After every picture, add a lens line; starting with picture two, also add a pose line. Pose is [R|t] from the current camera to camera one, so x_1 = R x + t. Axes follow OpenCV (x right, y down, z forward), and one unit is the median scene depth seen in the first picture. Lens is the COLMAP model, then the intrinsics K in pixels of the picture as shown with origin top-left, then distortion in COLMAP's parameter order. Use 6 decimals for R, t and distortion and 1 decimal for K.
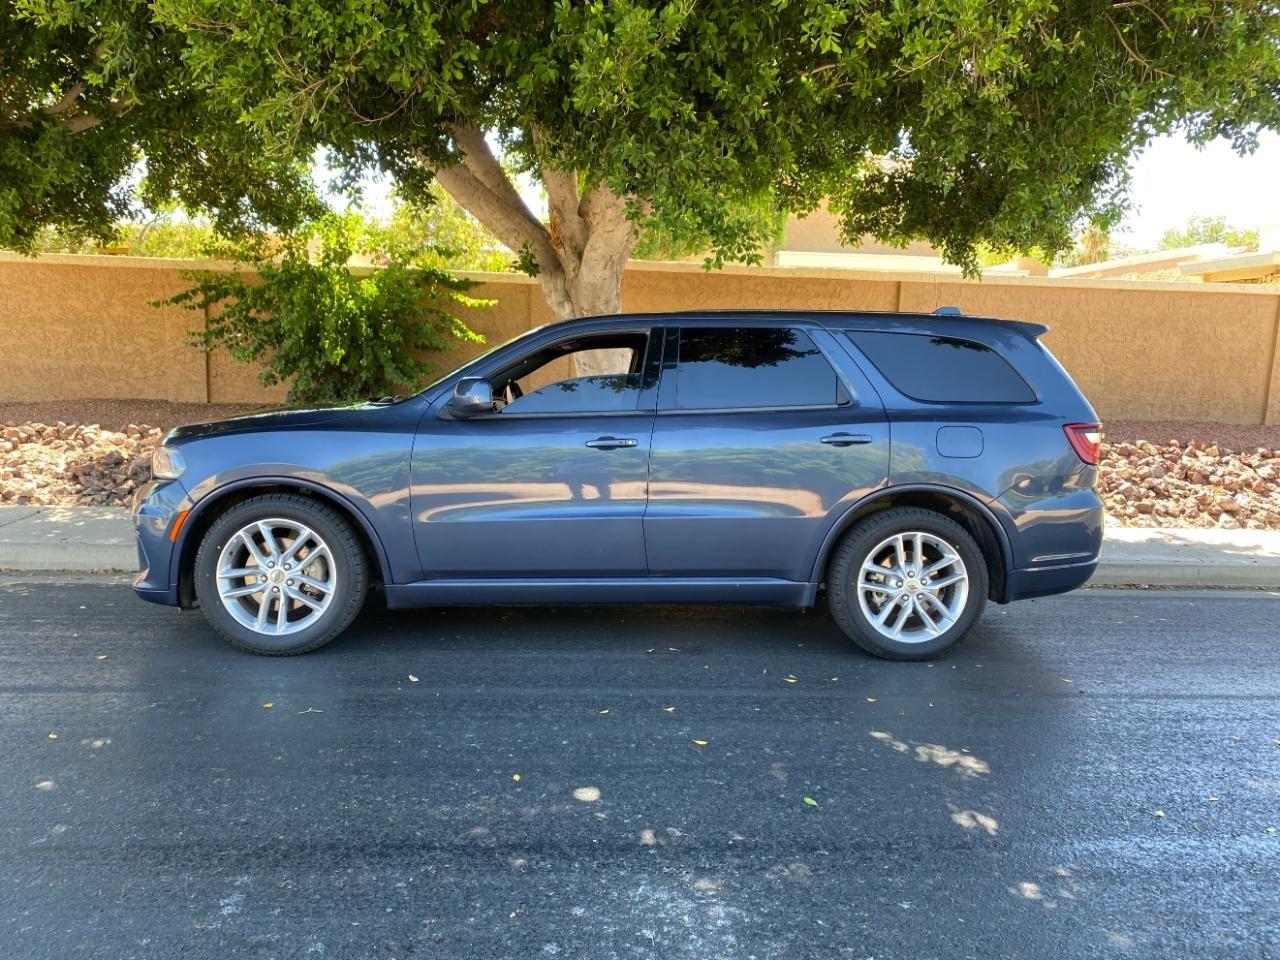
lens RADIAL K [[982.4, 0, 655.2], [0, 982.4, 478.5], [0, 0, 1]] dist [0.018771, -0.009692]
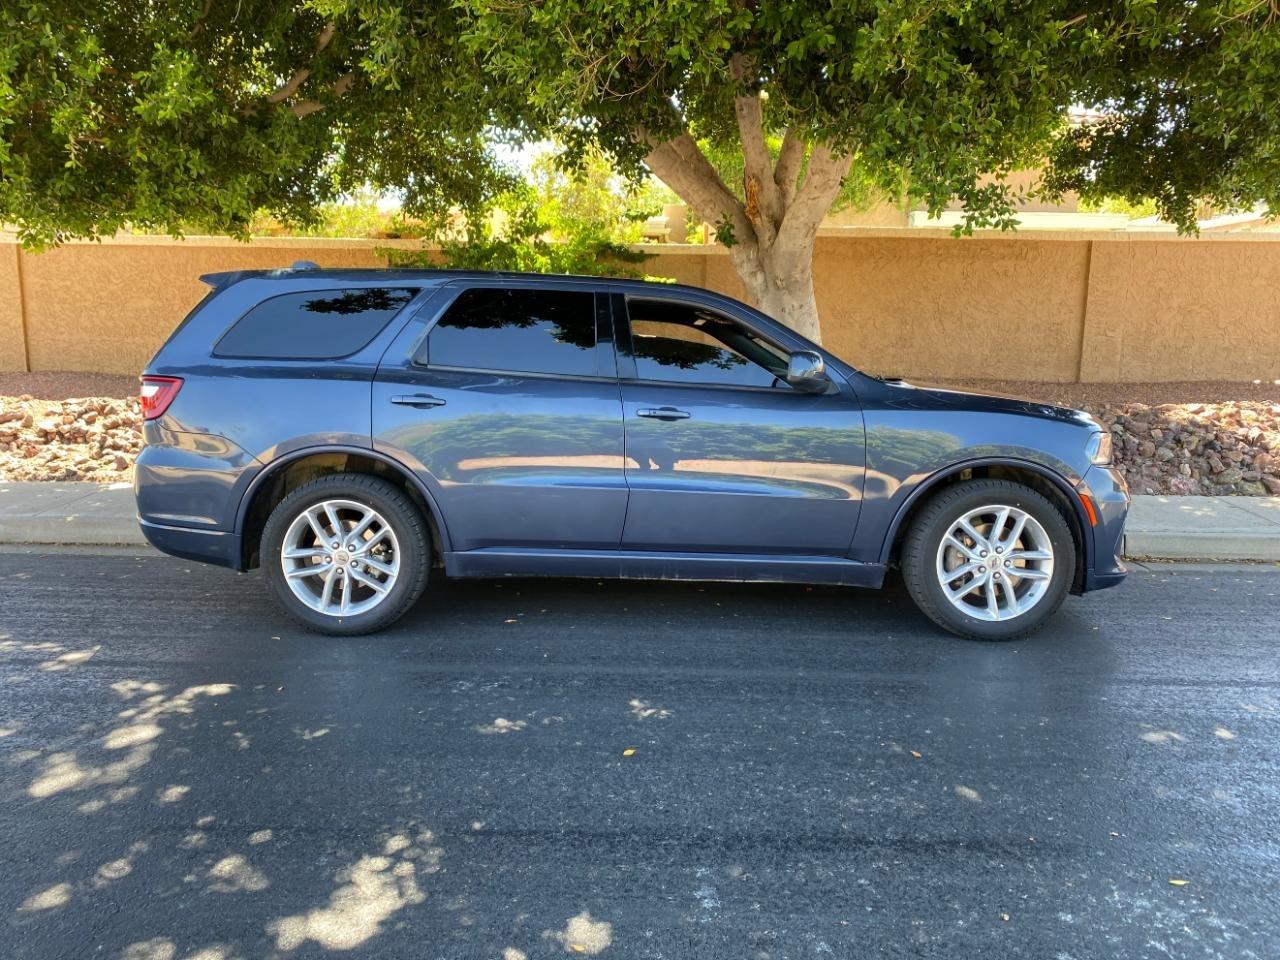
lens RADIAL K [[978.9, 0, 640.2], [0, 978.9, 469.2], [0, 0, 1]] dist [0.028369, 0.004464]
pose [[0.996682, -0.007137, -0.081086, -0.198475], [0.009301, 0.999610, 0.026343, -0.013639], [0.080866, -0.027010, 0.996359, 0.006830]]
